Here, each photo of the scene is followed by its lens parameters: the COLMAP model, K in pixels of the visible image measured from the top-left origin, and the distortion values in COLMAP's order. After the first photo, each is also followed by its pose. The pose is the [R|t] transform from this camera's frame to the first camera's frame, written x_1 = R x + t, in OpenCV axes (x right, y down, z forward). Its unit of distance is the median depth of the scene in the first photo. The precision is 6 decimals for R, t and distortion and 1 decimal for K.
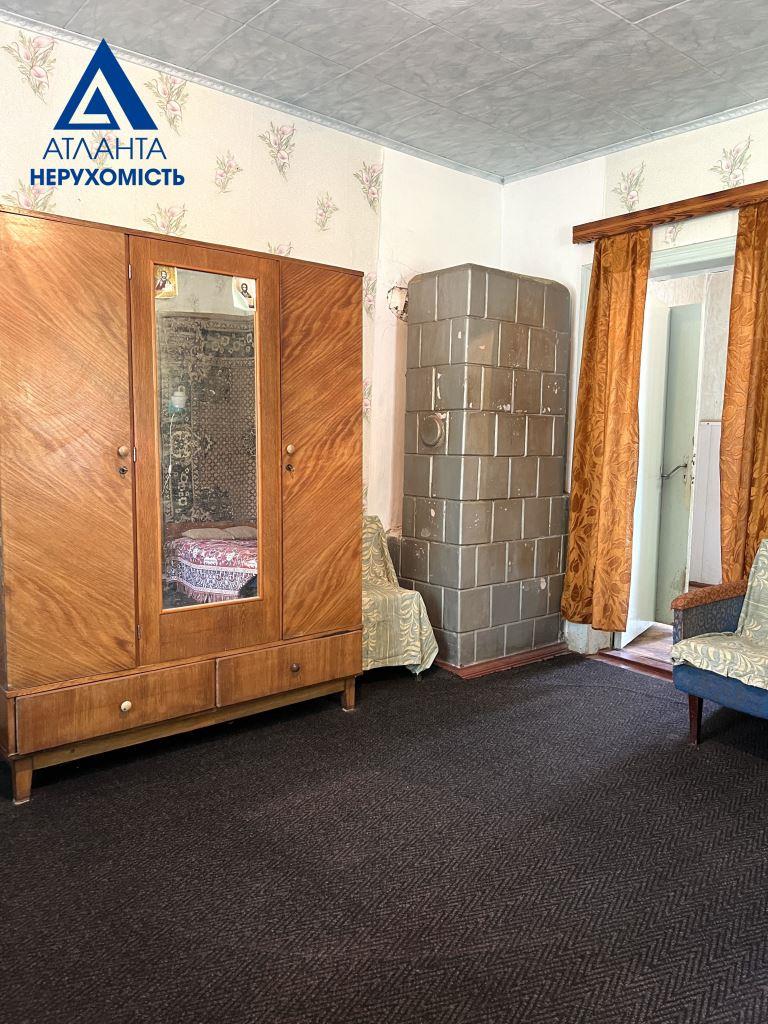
lens RADIAL K [[771.3, 0, 380.6], [0, 771.3, 527.0], [0, 0, 1]] dist [0.071067, -0.070201]
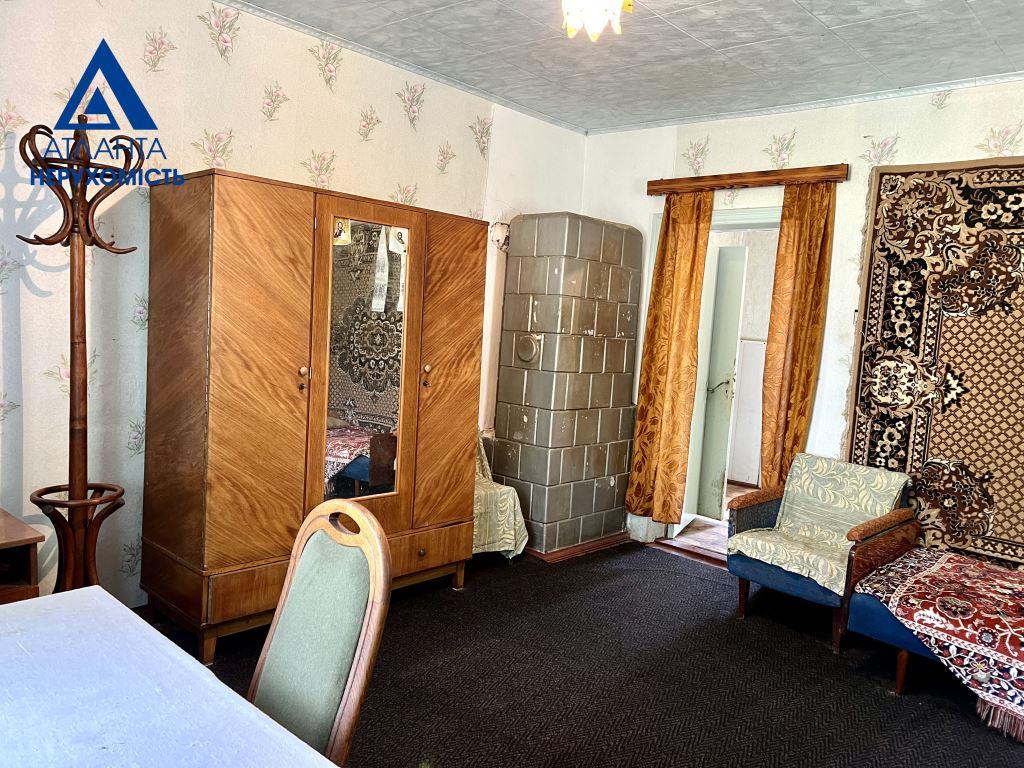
lens RADIAL K [[771.3, 0, 503.7], [0, 771.3, 398.7], [0, 0, 1]] dist [0.071067, -0.070201]
pose [[0.991395, 0.036389, 0.125743, -0.127895], [-0.034774, 0.999282, -0.015021, -0.035030], [-0.126200, 0.010520, 0.991949, -0.166795]]
